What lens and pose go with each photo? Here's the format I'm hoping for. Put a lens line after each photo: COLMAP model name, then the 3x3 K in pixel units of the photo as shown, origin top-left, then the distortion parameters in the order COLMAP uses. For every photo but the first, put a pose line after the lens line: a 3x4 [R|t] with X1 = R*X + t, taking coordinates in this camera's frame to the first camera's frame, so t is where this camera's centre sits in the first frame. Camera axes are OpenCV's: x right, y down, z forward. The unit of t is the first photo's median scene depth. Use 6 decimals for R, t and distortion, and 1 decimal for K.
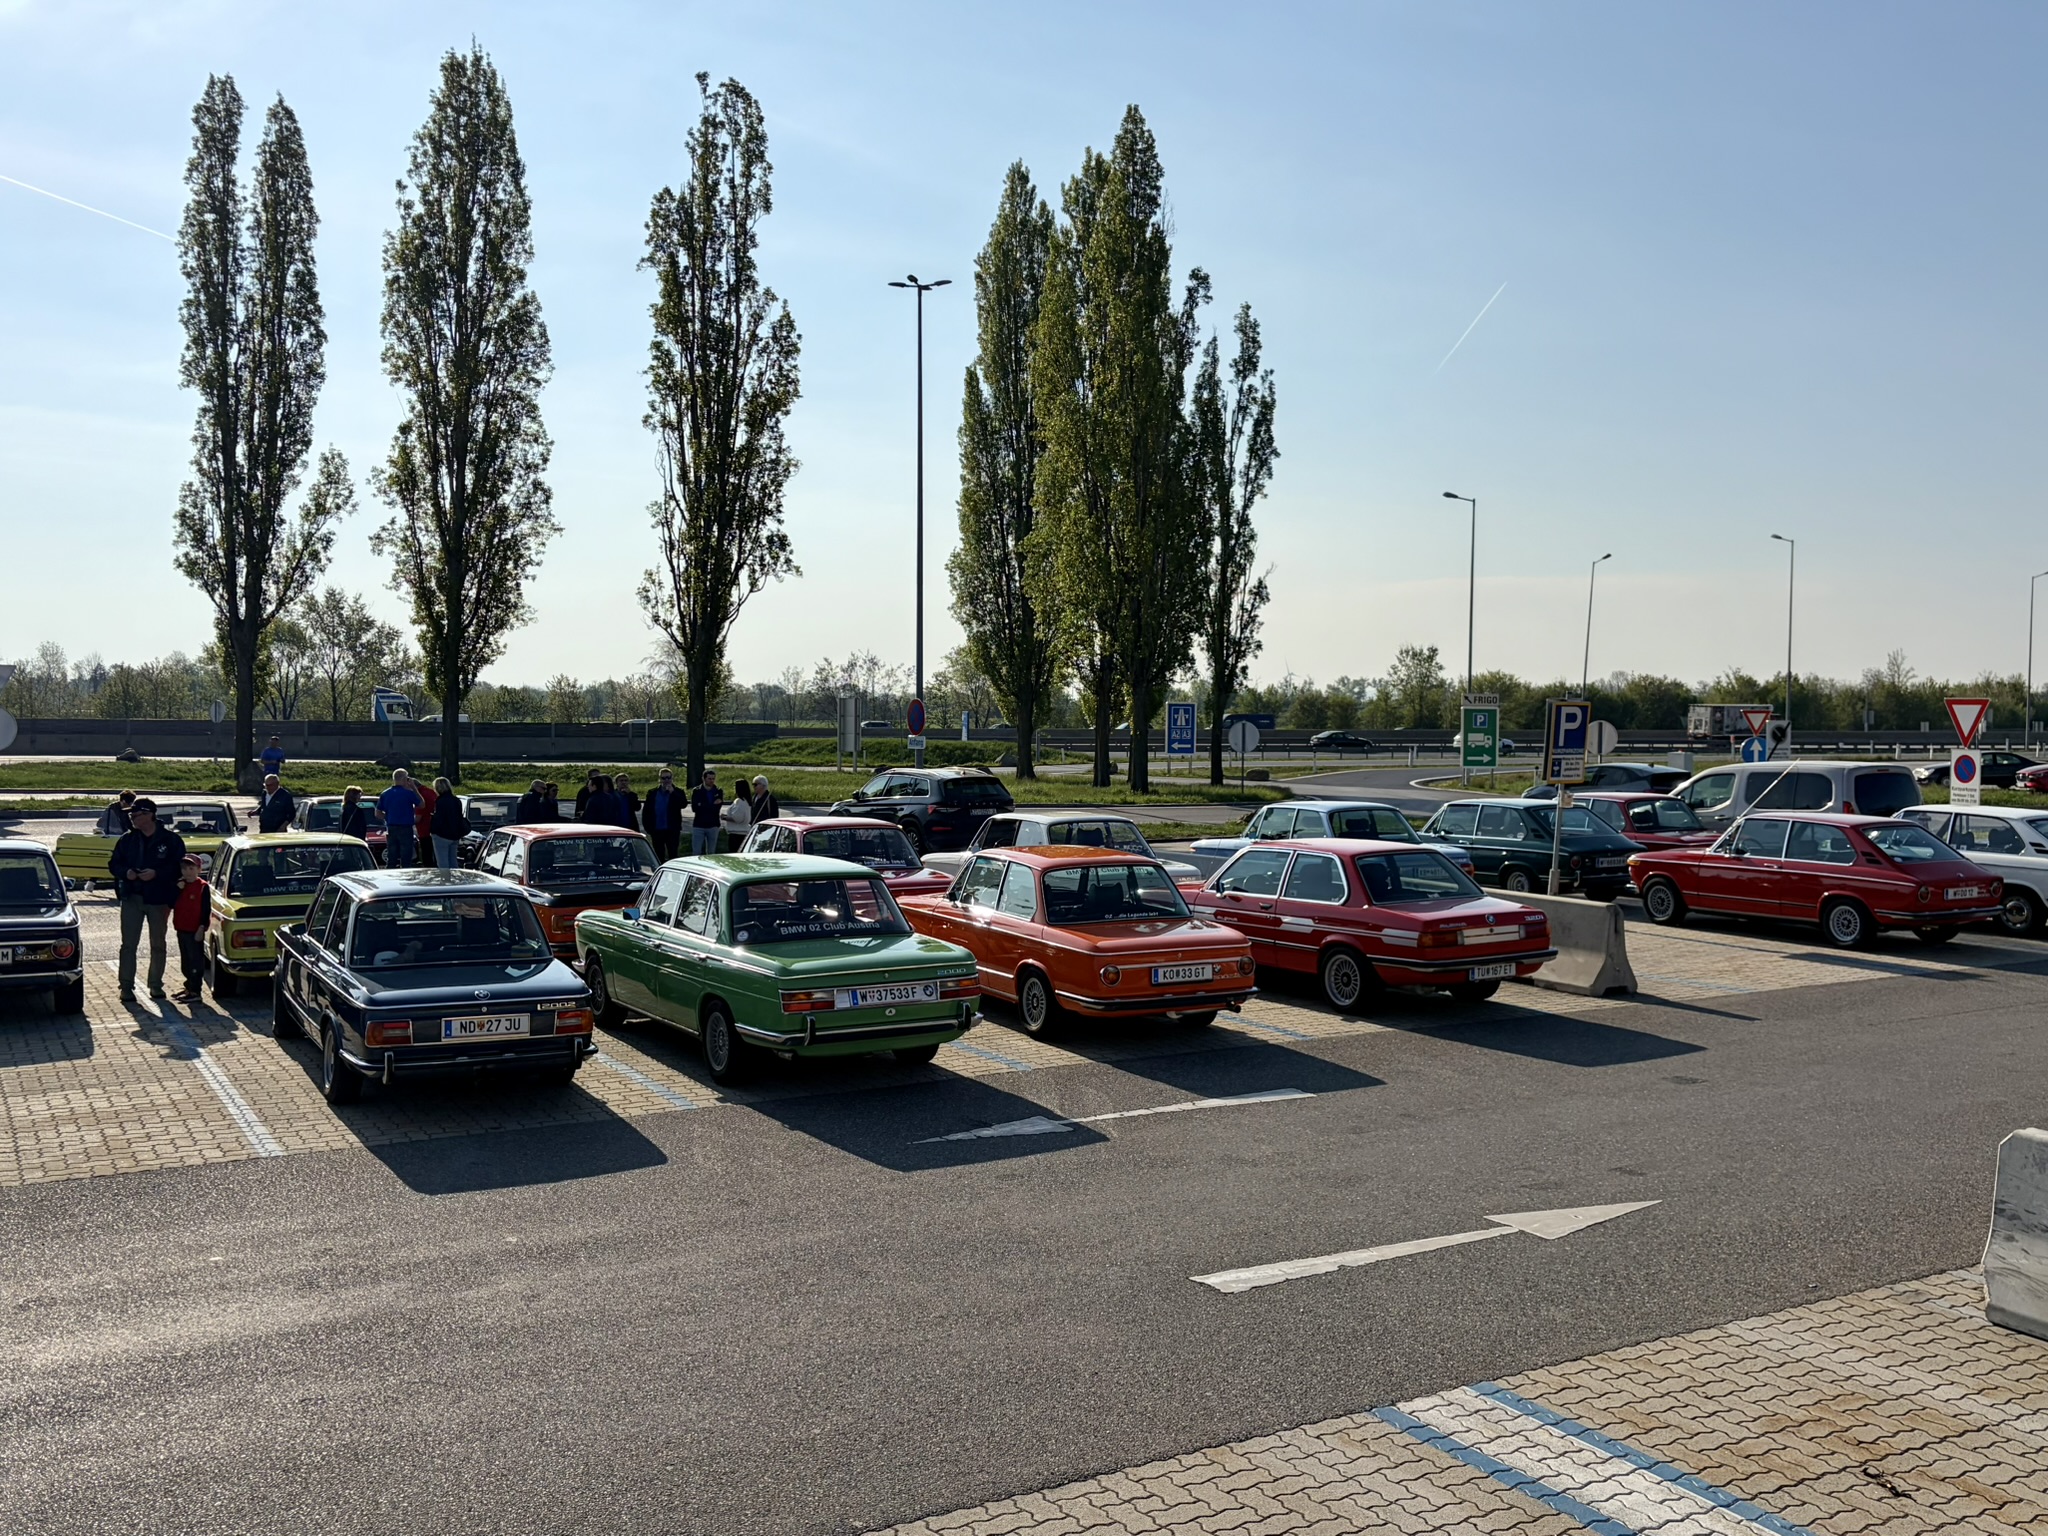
lens RADIAL K [[1903.6, 0, 1037.0], [0, 1903.6, 779.9], [0, 0, 1]] dist [0.037476, 0.000000]
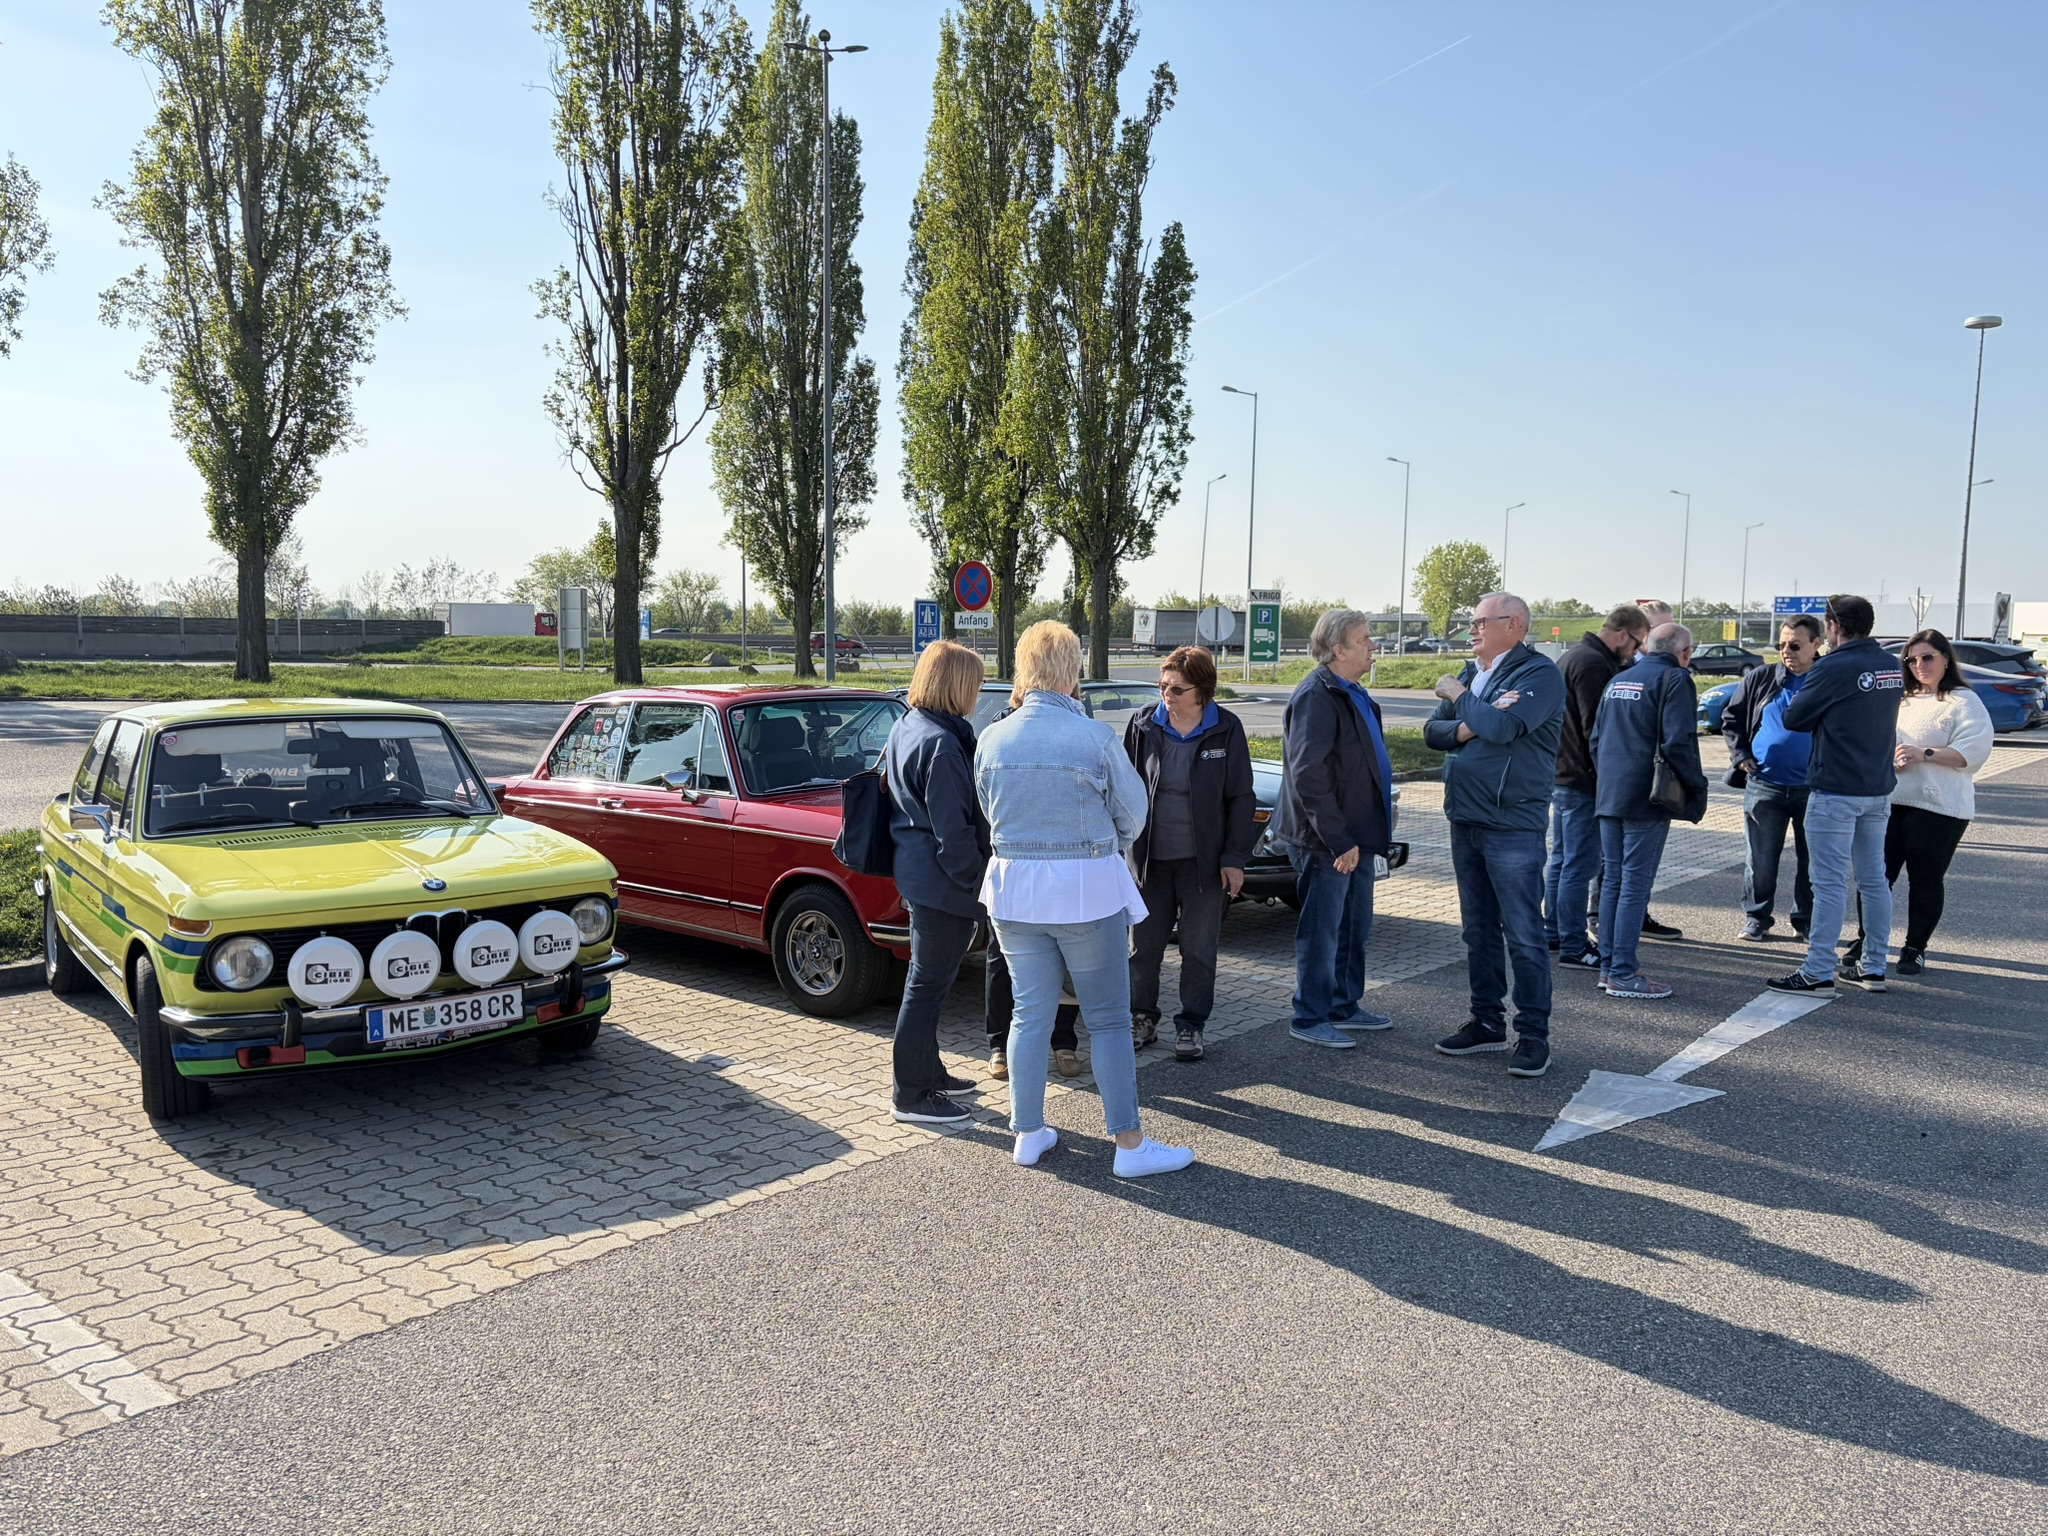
lens RADIAL K [[1533.8, 0, 1011.5], [0, 1533.8, 775.6], [0, 0, 1]] dist [0.019121, -0.005834]
pose [[0.950547, -0.024585, 0.309605, -0.222585], [0.005989, 0.998128, 0.060873, 0.004033], [-0.310522, -0.056009, 0.948915, 0.405155]]
